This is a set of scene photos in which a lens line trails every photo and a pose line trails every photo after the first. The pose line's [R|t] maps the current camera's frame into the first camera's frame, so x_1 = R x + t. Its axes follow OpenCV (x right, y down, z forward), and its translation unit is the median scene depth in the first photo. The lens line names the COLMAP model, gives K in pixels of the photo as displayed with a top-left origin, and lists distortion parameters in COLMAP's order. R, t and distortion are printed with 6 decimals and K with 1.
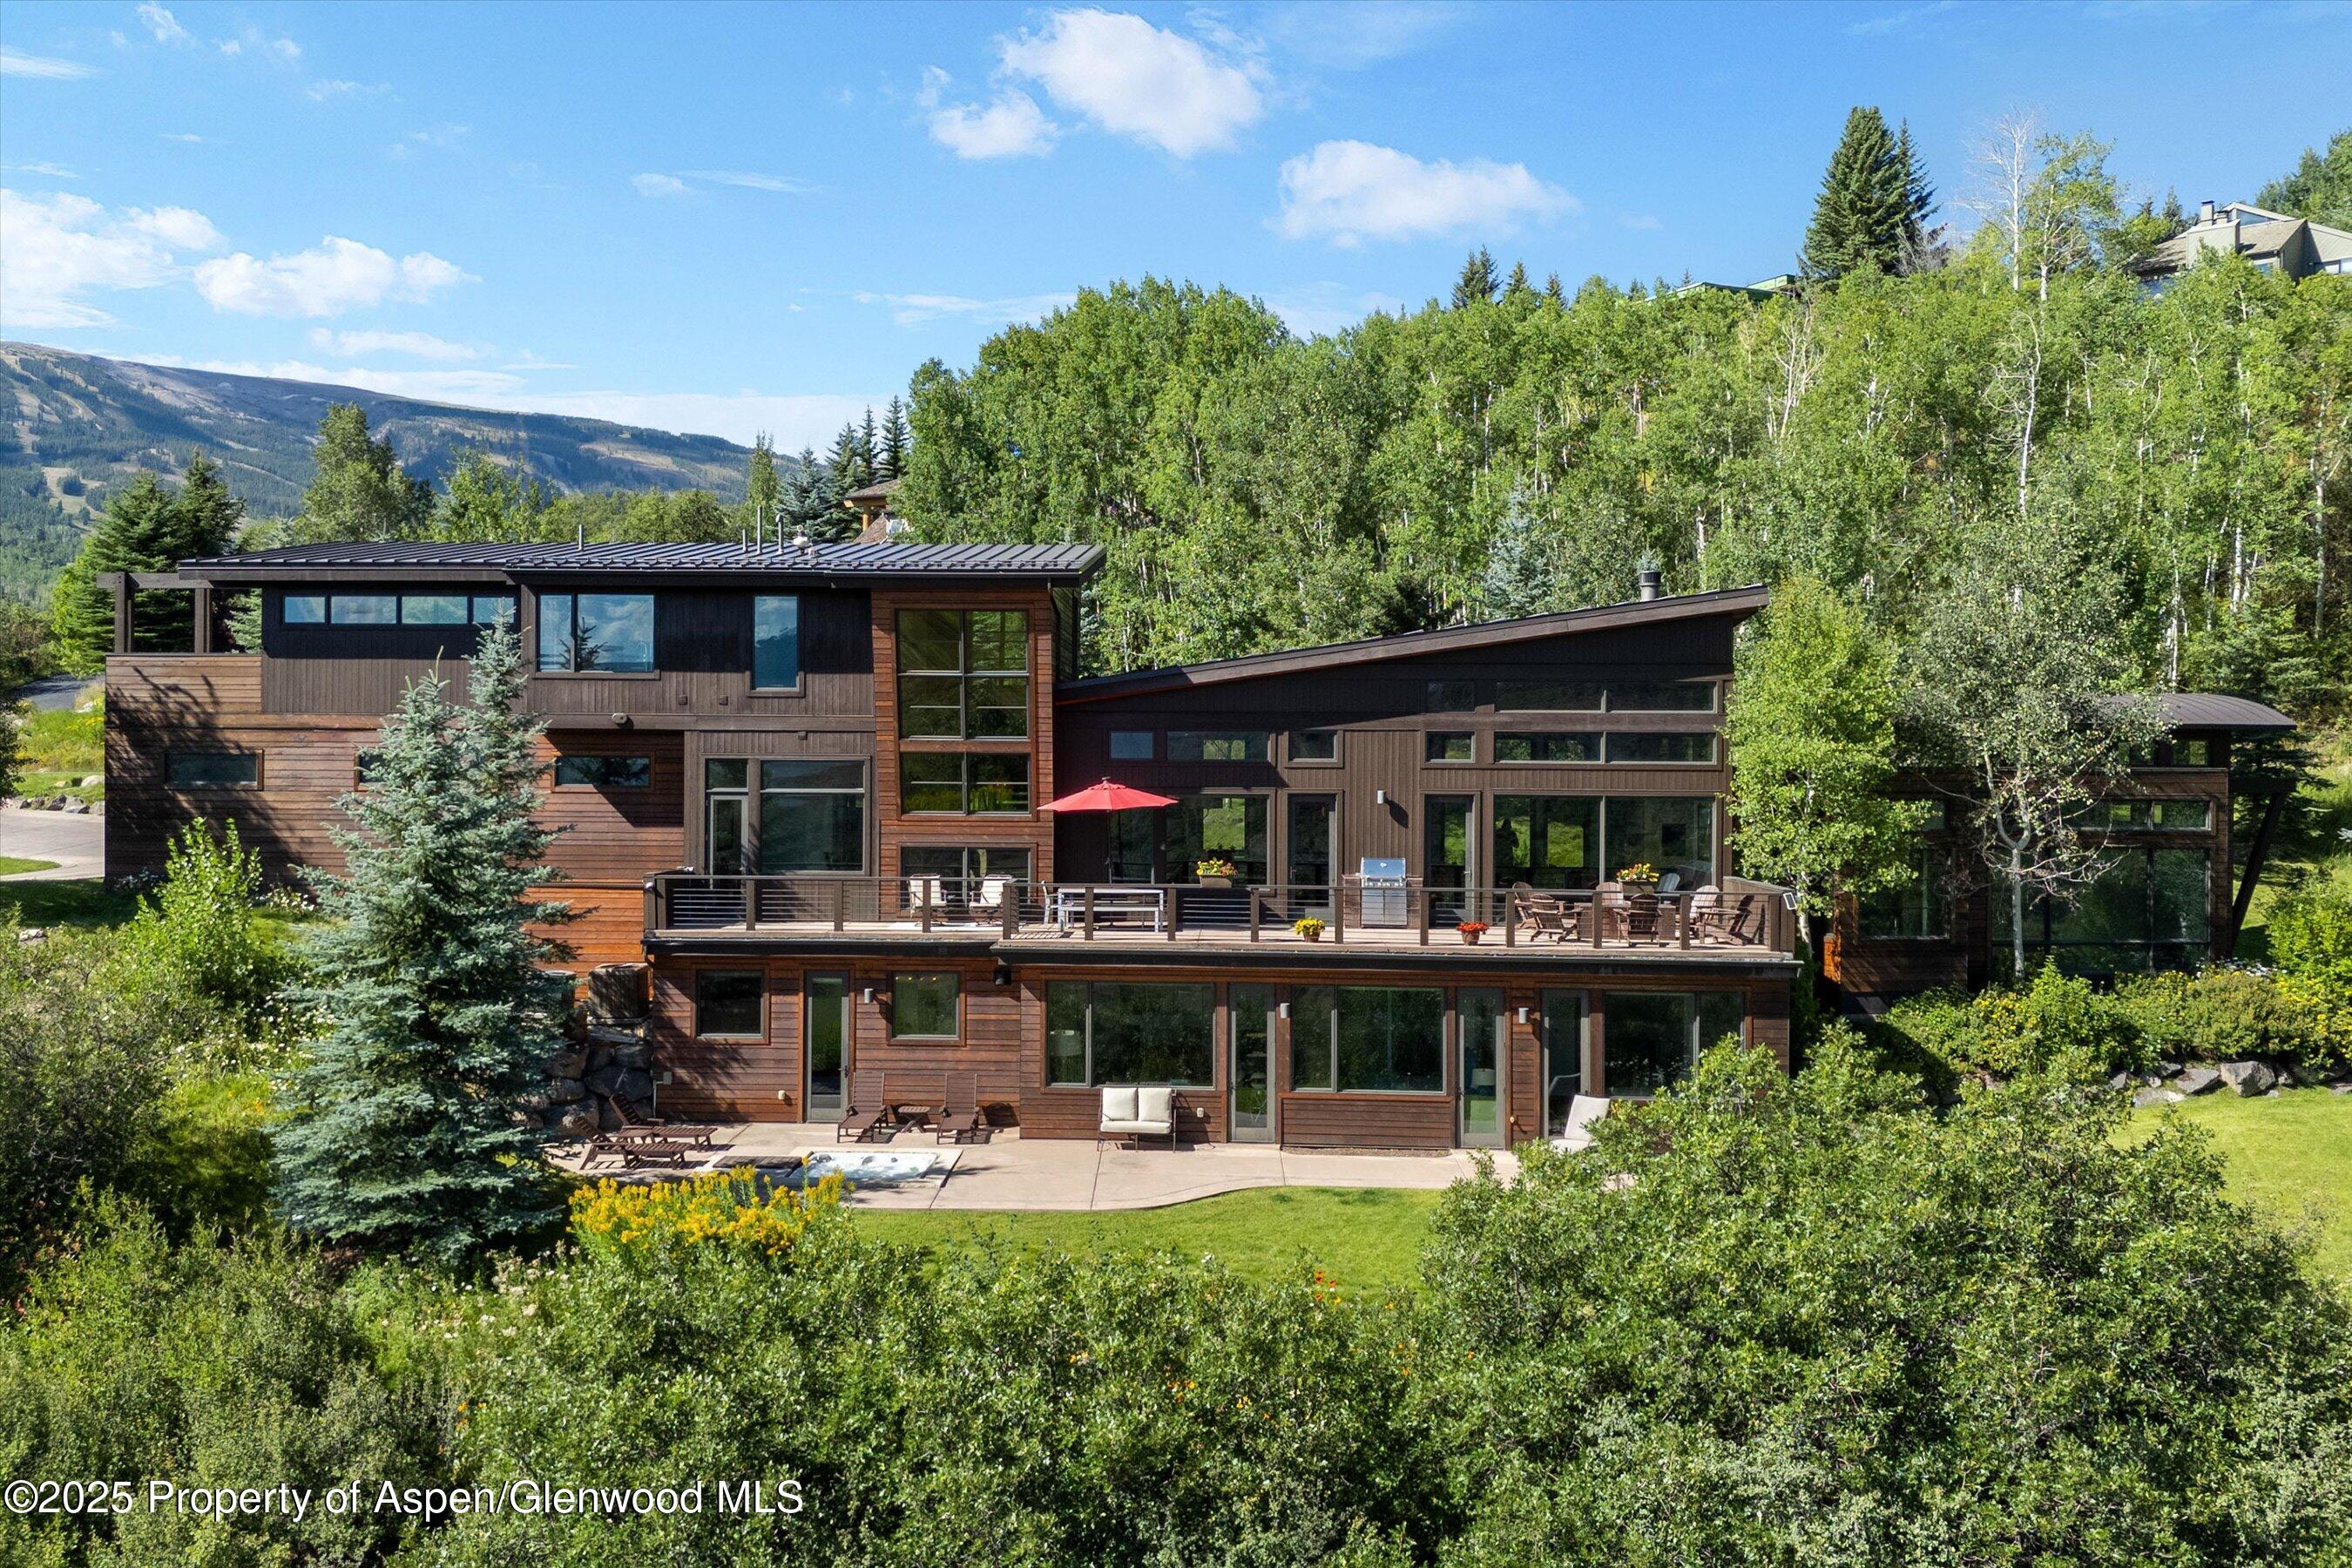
lens RADIAL K [[2135.2, 0, 1171.6], [0, 2135.2, 770.3], [0, 0, 1]] dist [0.070210, 0.000000]
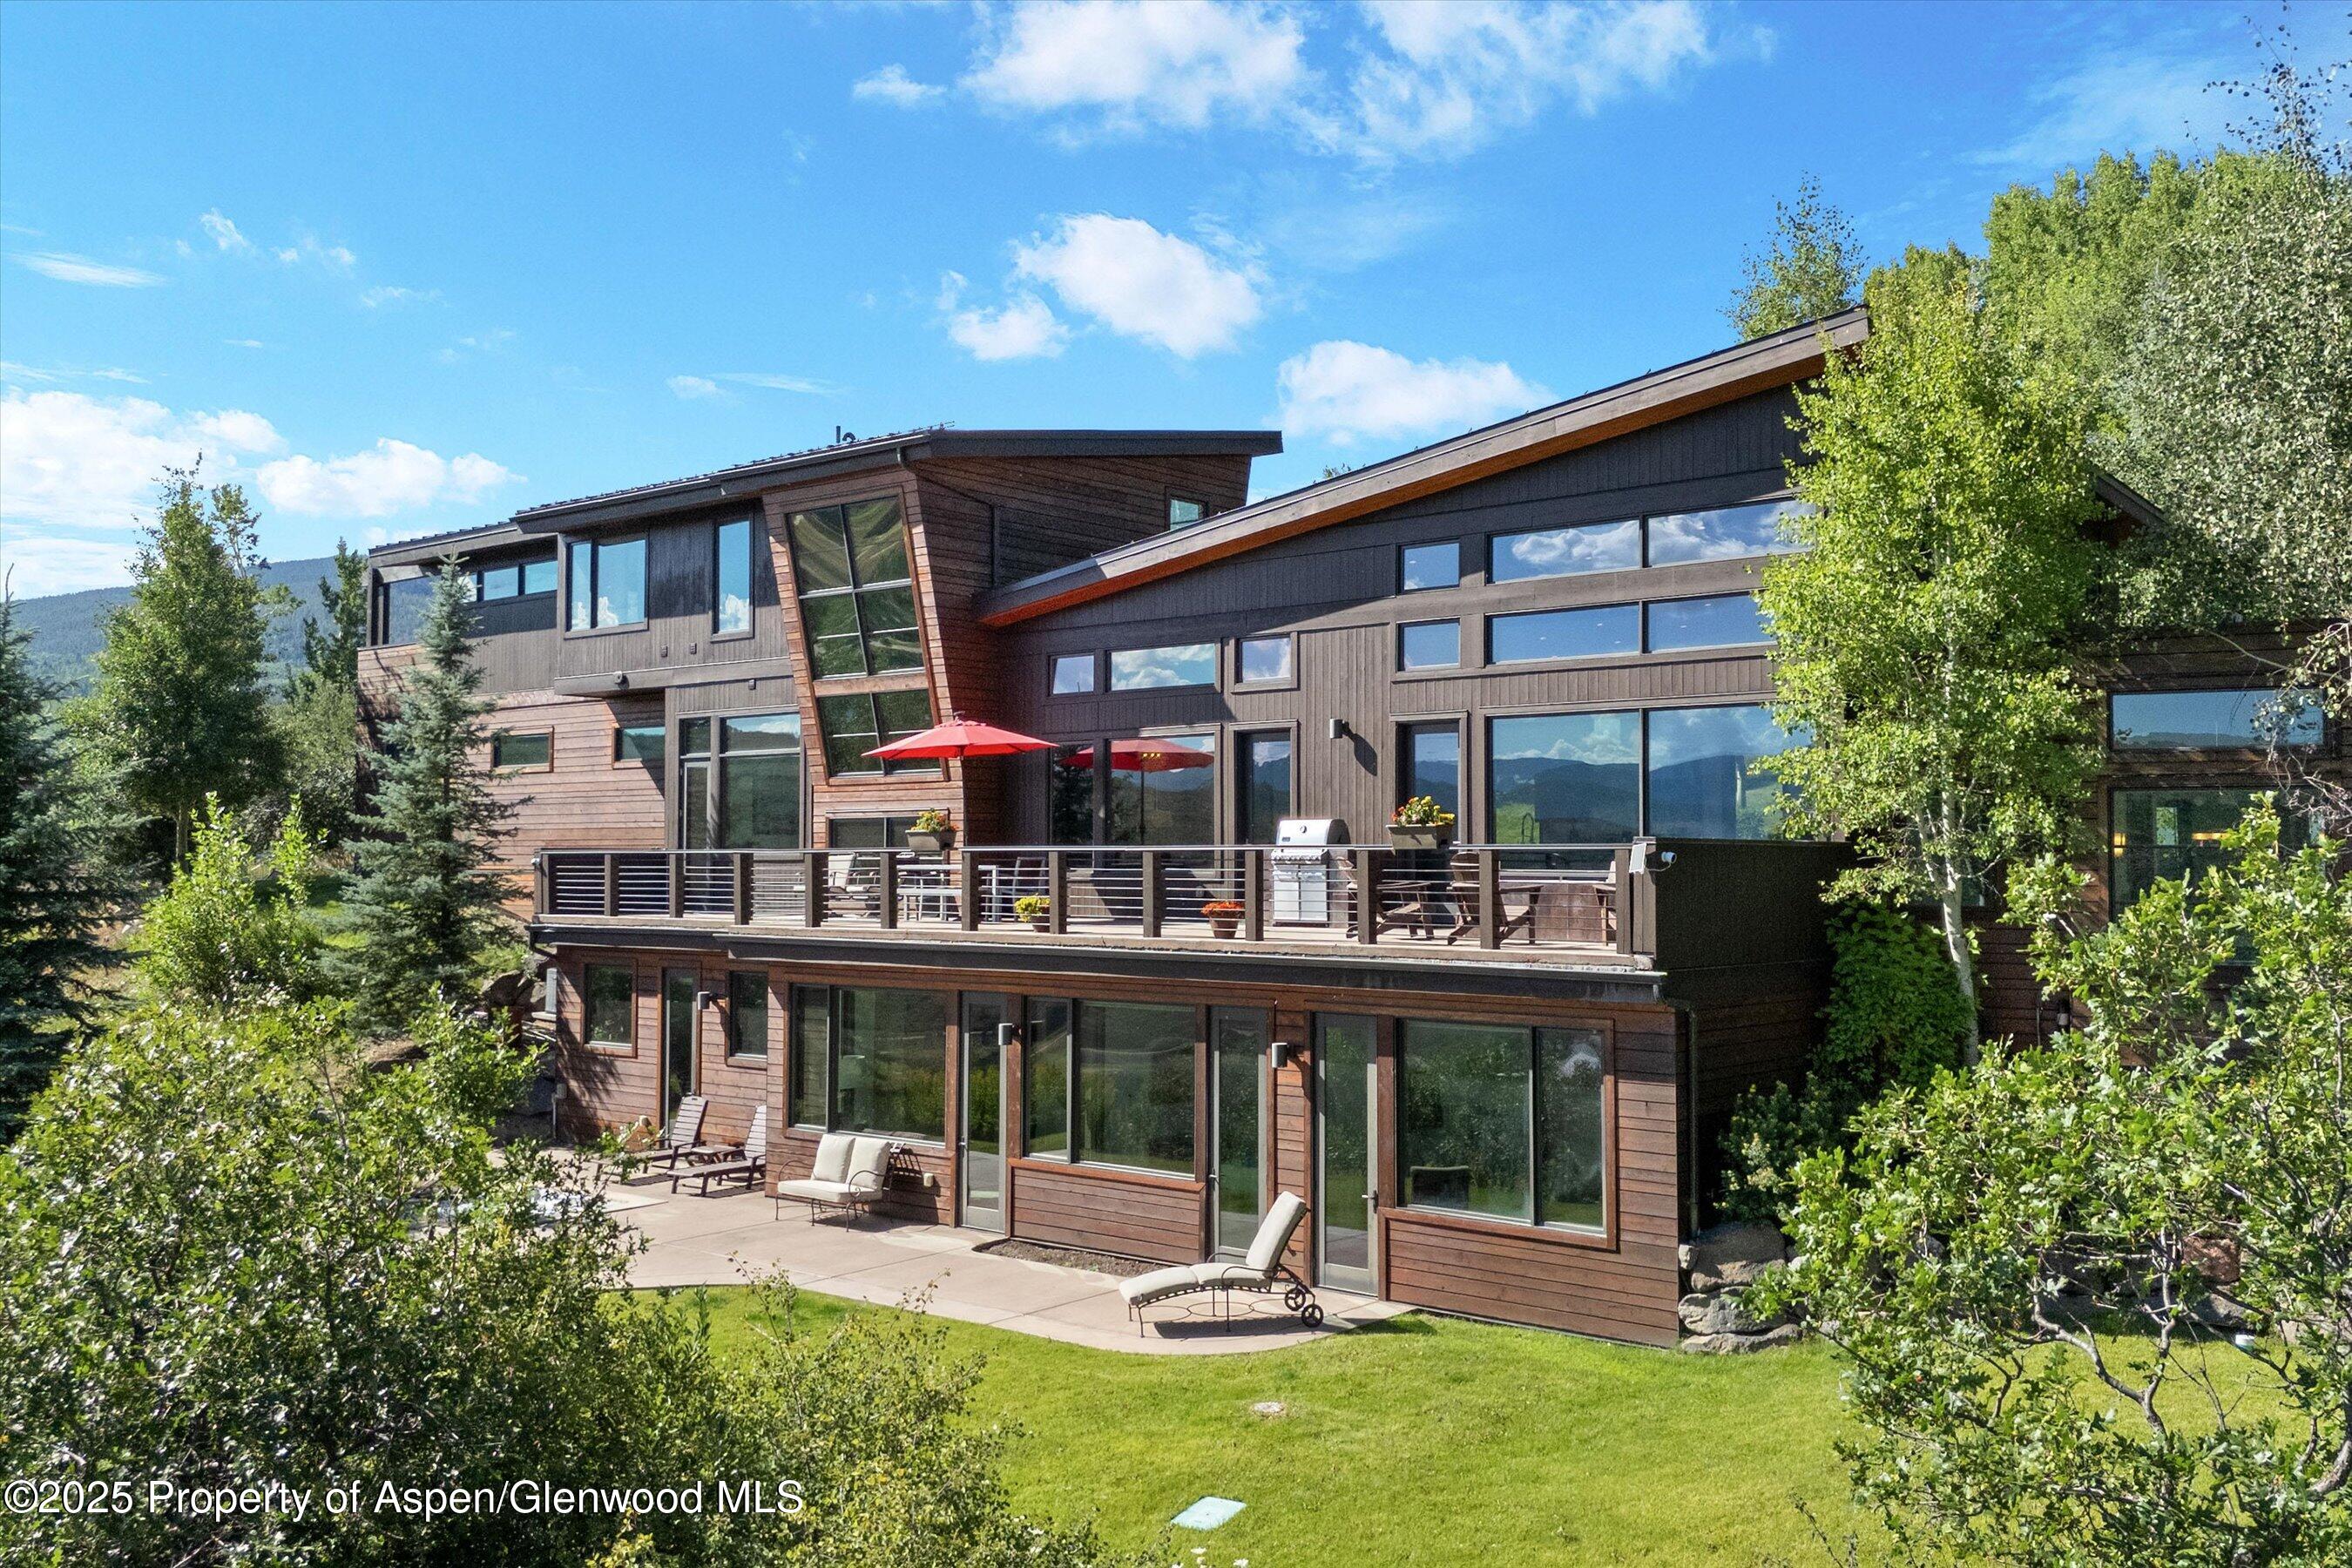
lens RADIAL K [[2212.7, 0, 1245.6], [0, 2212.7, 791.1], [0, 0, 1]] dist [0.062669, 0.000000]
pose [[0.774261, -0.030515, -0.632130, 0.511101], [0.004870, 0.999095, -0.042265, 0.061265], [0.632848, 0.029646, 0.773709, 0.469816]]
